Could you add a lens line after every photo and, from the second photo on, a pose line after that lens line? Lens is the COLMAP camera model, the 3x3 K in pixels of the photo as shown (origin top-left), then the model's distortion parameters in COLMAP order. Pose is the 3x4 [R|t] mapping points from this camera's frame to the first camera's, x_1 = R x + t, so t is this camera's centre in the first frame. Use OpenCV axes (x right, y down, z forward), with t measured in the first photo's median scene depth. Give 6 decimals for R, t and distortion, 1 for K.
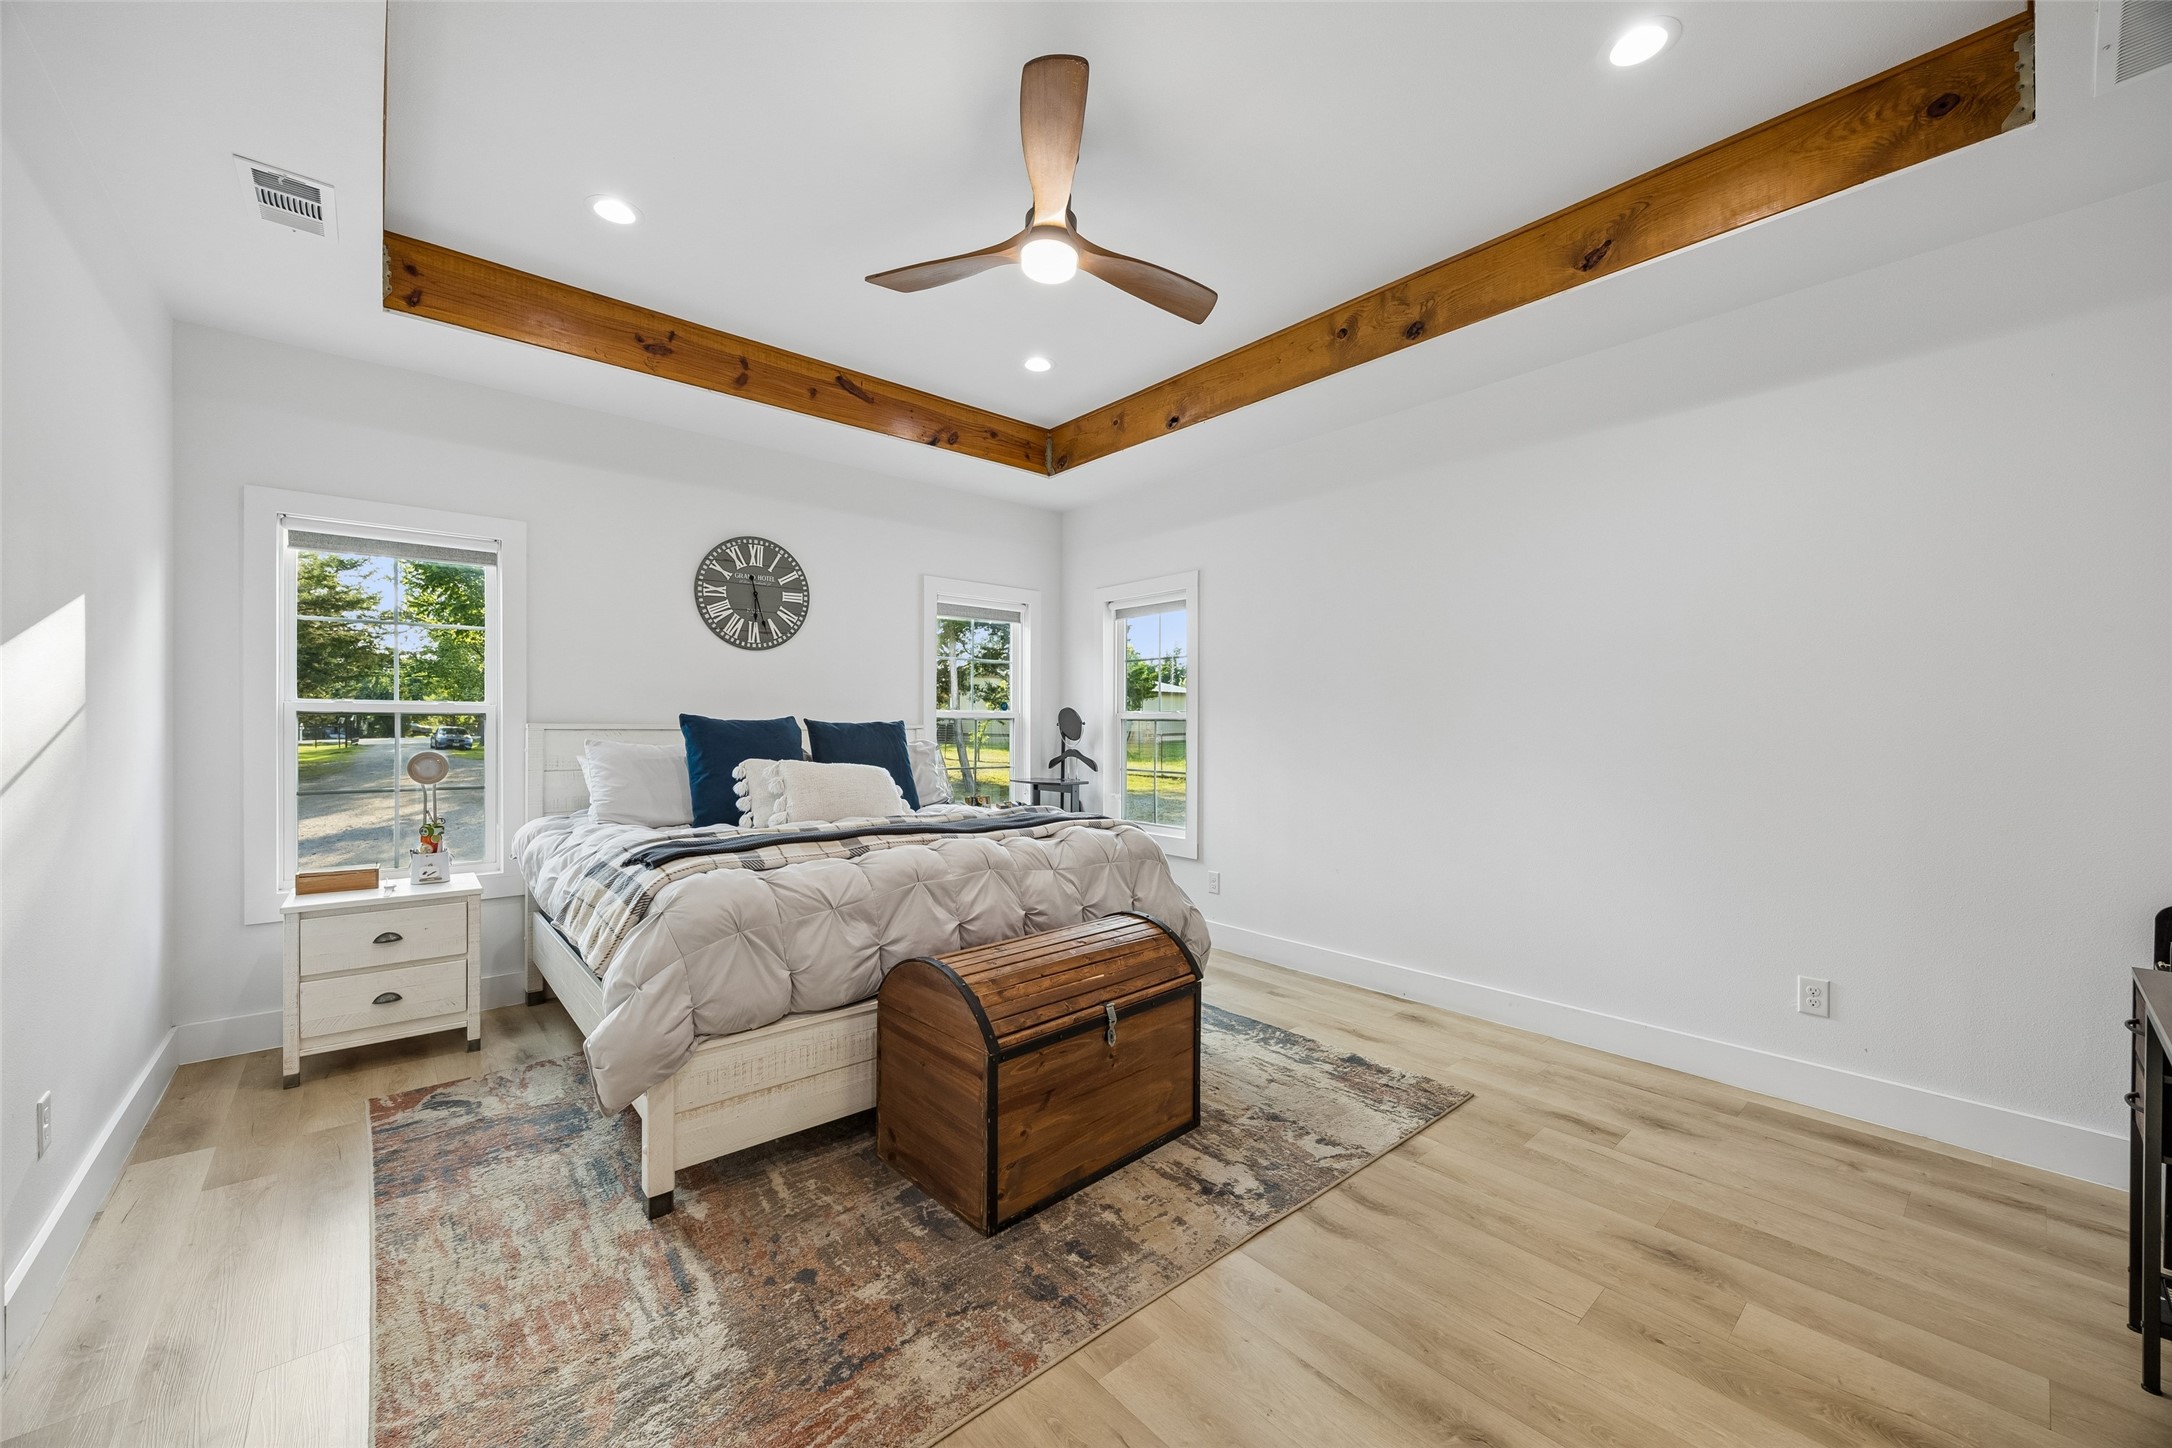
lens RADIAL K [[824.1, 0, 1078.6], [0, 824.1, 725.8], [0, 0, 1]] dist [-0.002867, -0.000998]
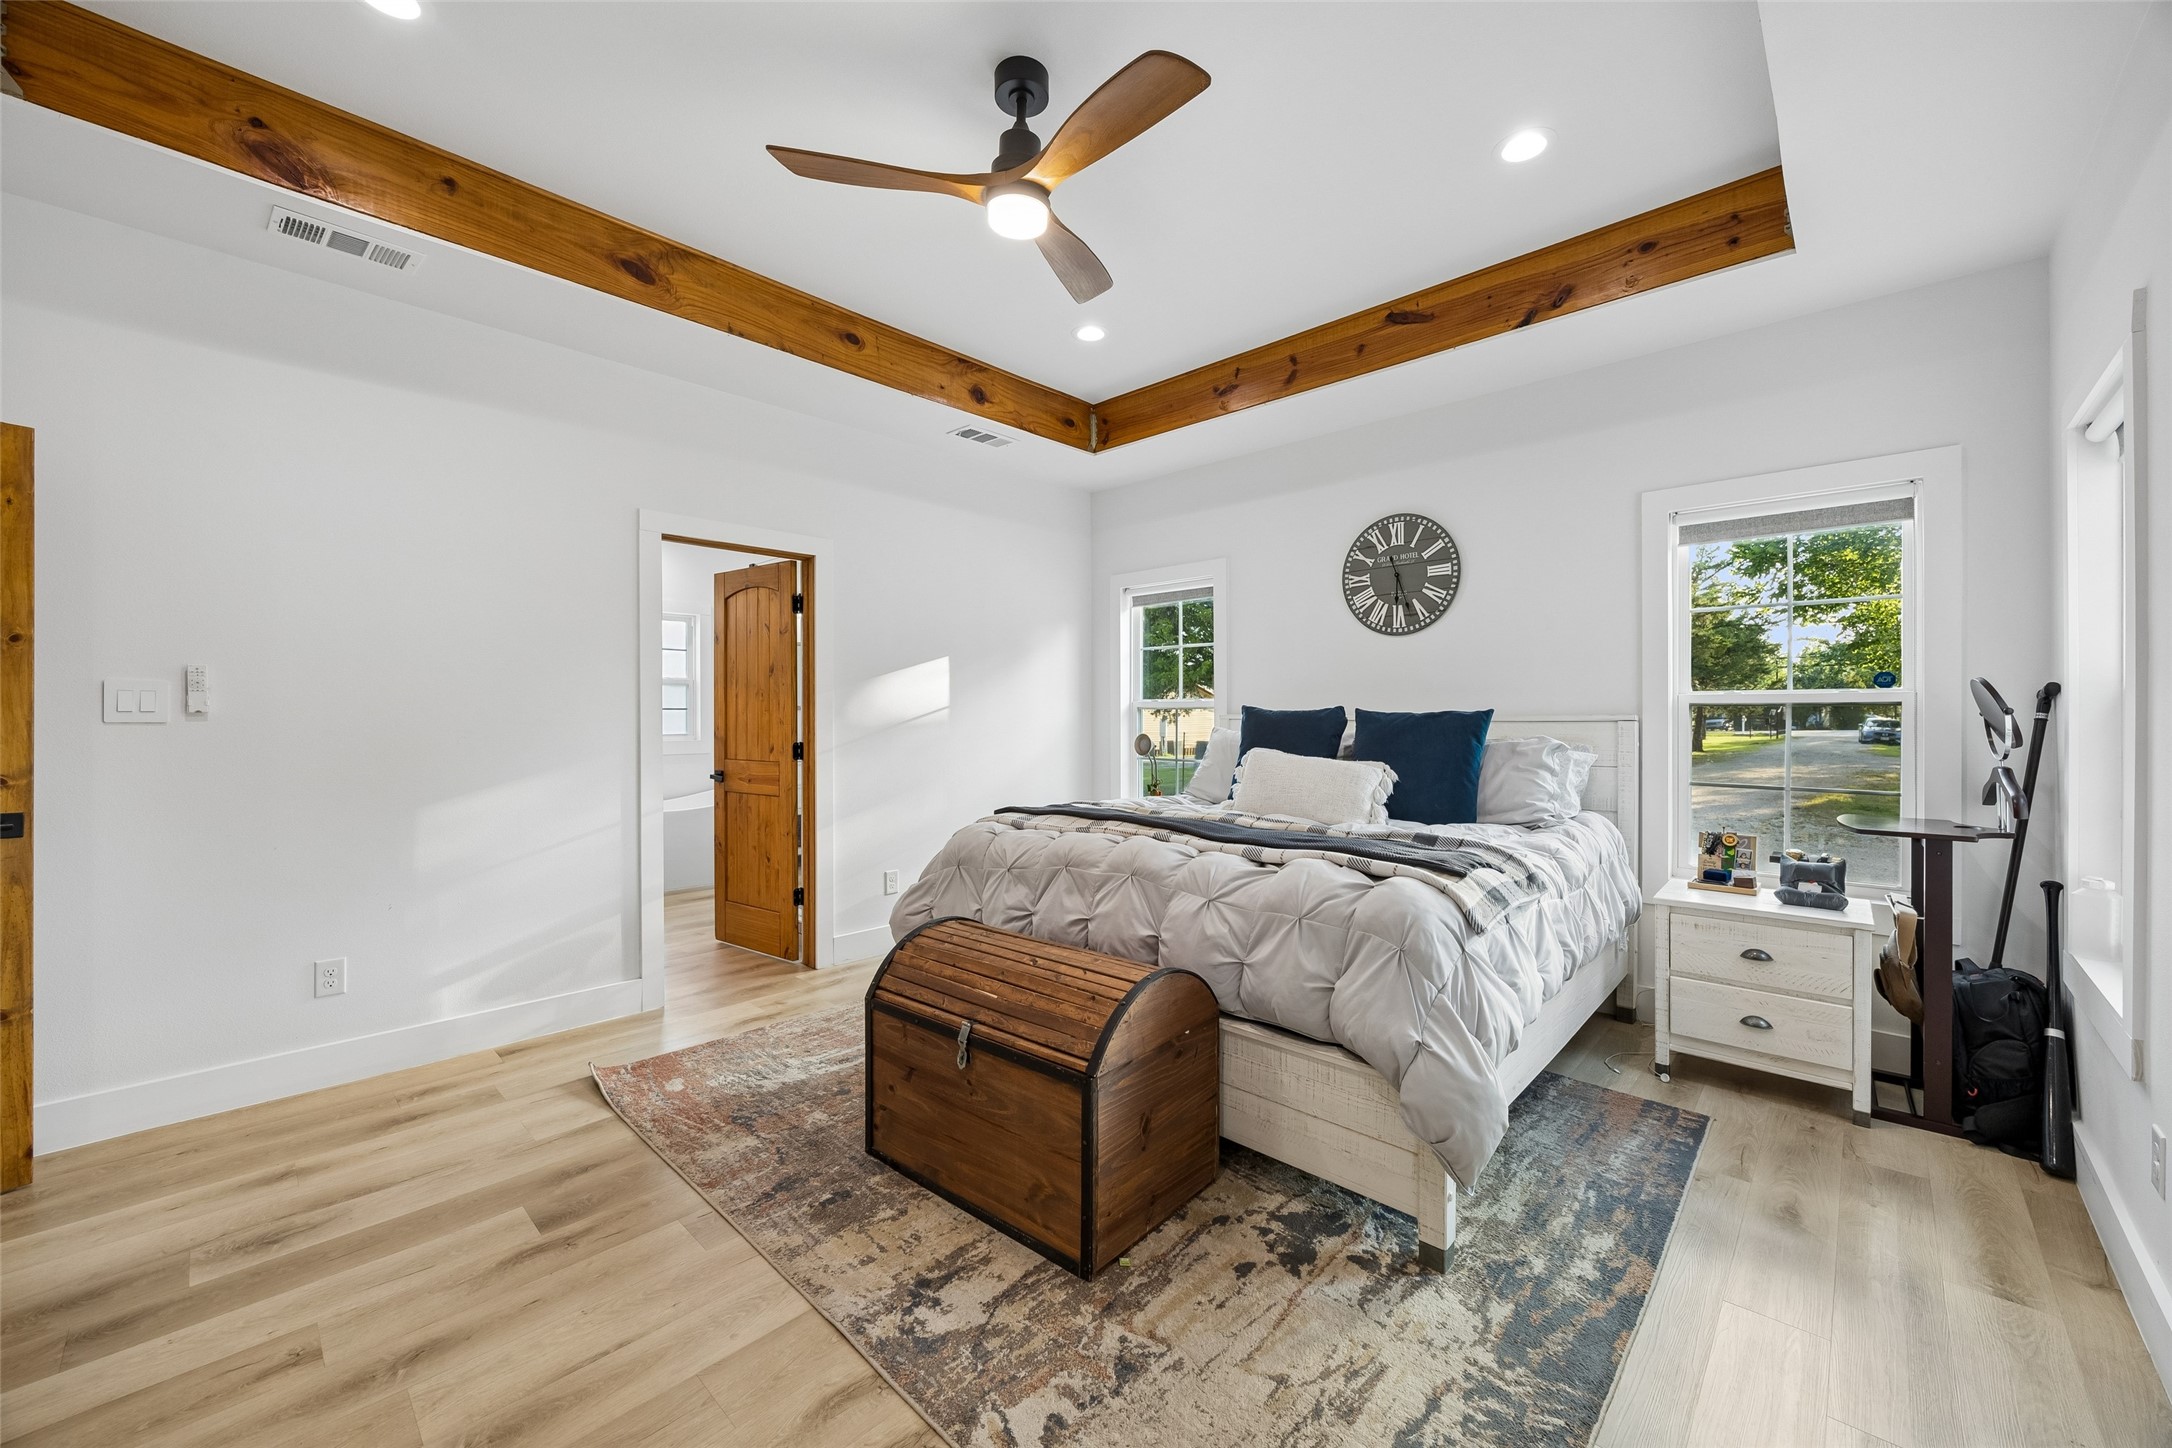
lens RADIAL K [[824.1, 0, 1077.0], [0, 824.1, 715.4], [0, 0, 1]] dist [-0.002867, -0.000998]
pose [[0.101207, -0.000319, -0.994865, 0.623754], [-0.000953, 0.999999, -0.000418, -0.000047], [0.994865, 0.000990, 0.101207, 0.676269]]
